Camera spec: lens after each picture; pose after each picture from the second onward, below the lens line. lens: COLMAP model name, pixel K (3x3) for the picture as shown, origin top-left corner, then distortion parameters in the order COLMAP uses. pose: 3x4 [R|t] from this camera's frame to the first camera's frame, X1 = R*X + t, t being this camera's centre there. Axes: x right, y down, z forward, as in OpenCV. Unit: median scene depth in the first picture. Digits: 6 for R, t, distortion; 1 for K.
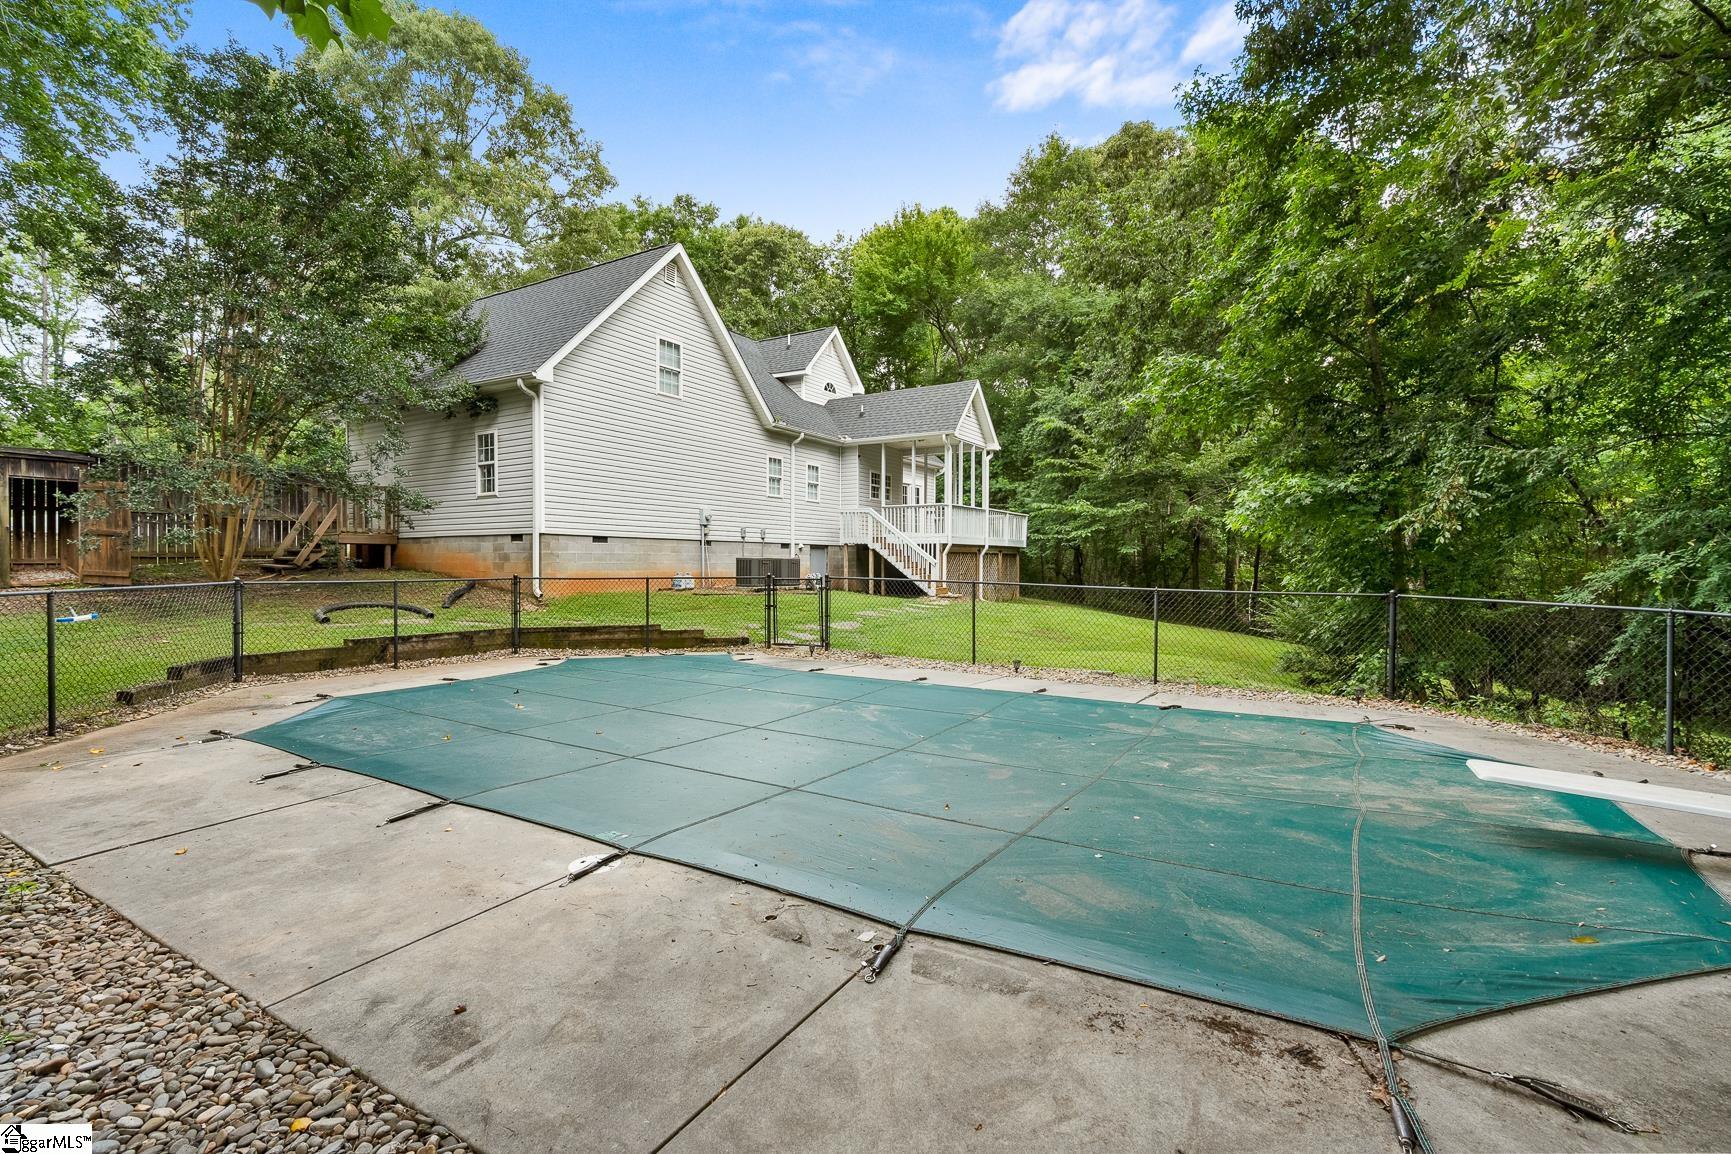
lens RADIAL K [[775.3, 0, 865.5], [0, 775.3, 577.0], [0, 0, 1]] dist [-0.003699, -0.000142]
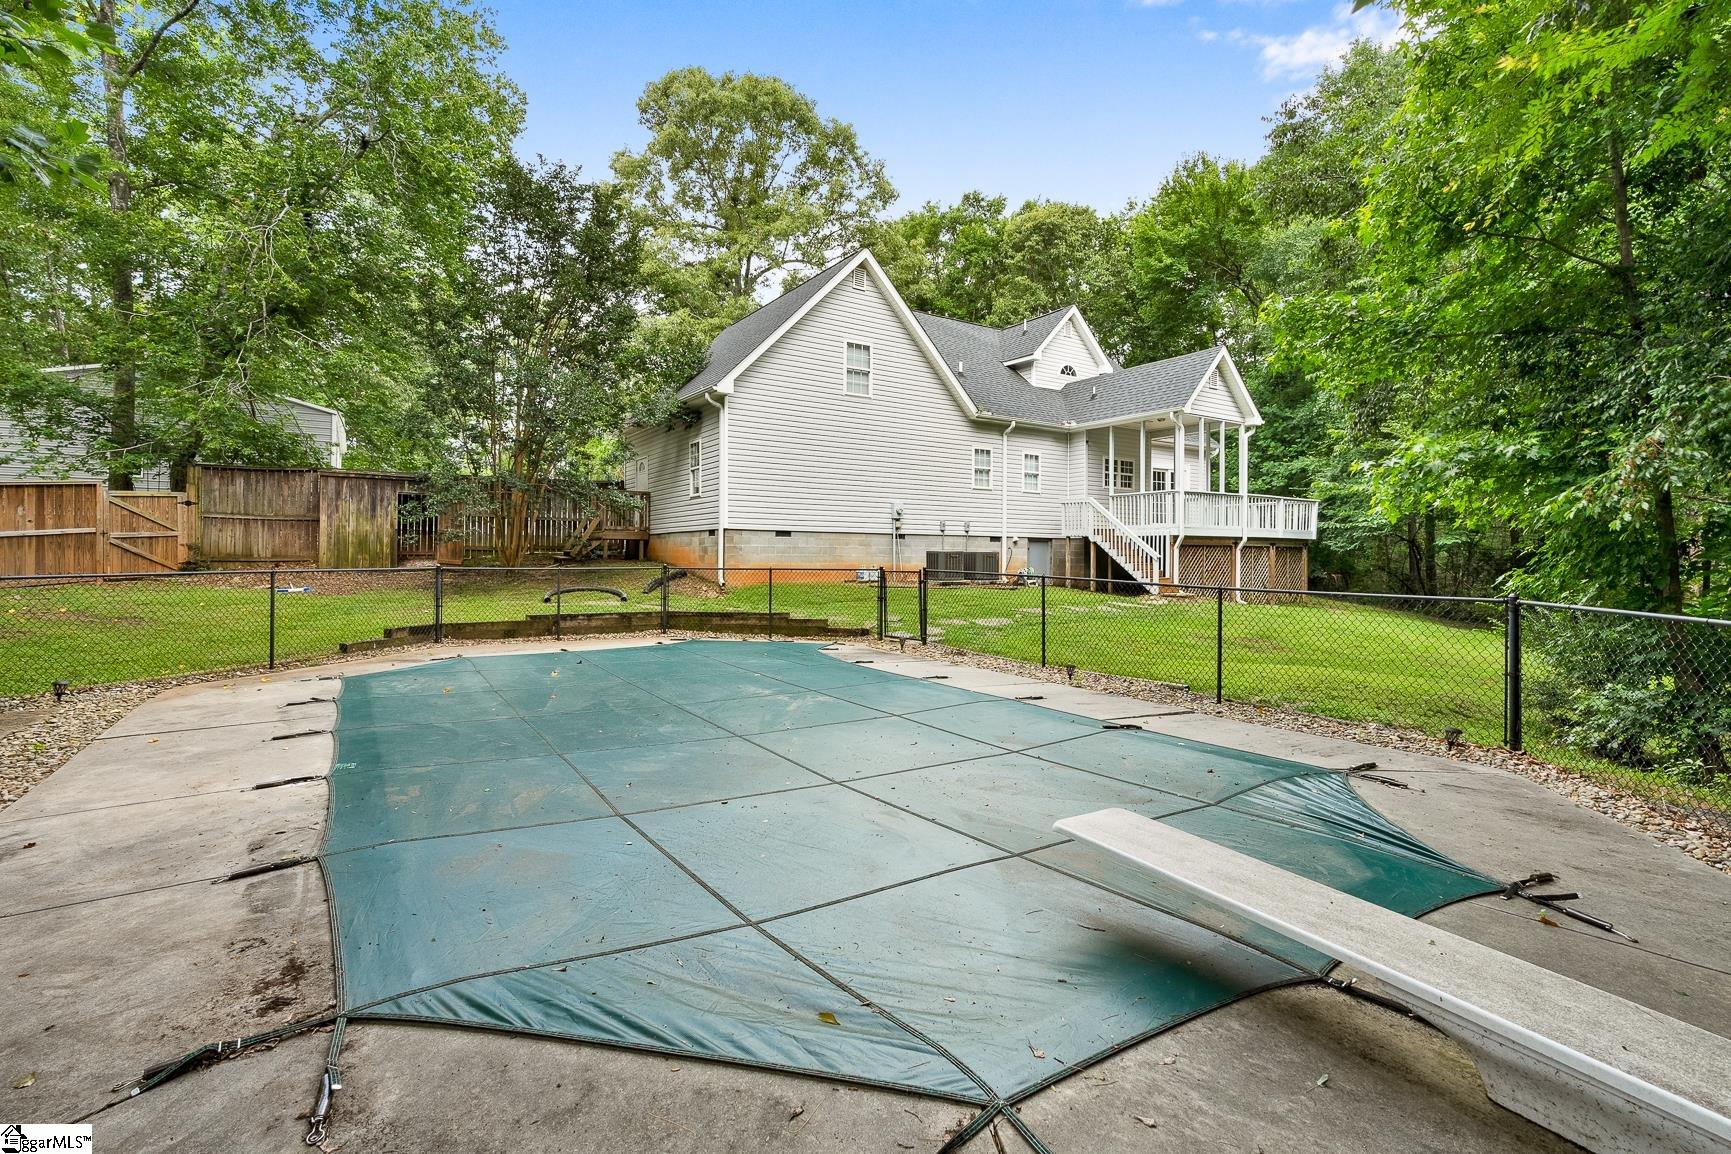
lens RADIAL K [[794.5, 0, 856.4], [0, 794.5, 559.0], [0, 0, 1]] dist [-0.013100, 0.005674]
pose [[0.898858, 0.004200, -0.438219, 0.175112], [-0.011903, 0.999819, -0.014834, 0.001374], [0.438078, 0.018550, 0.898746, 0.036348]]
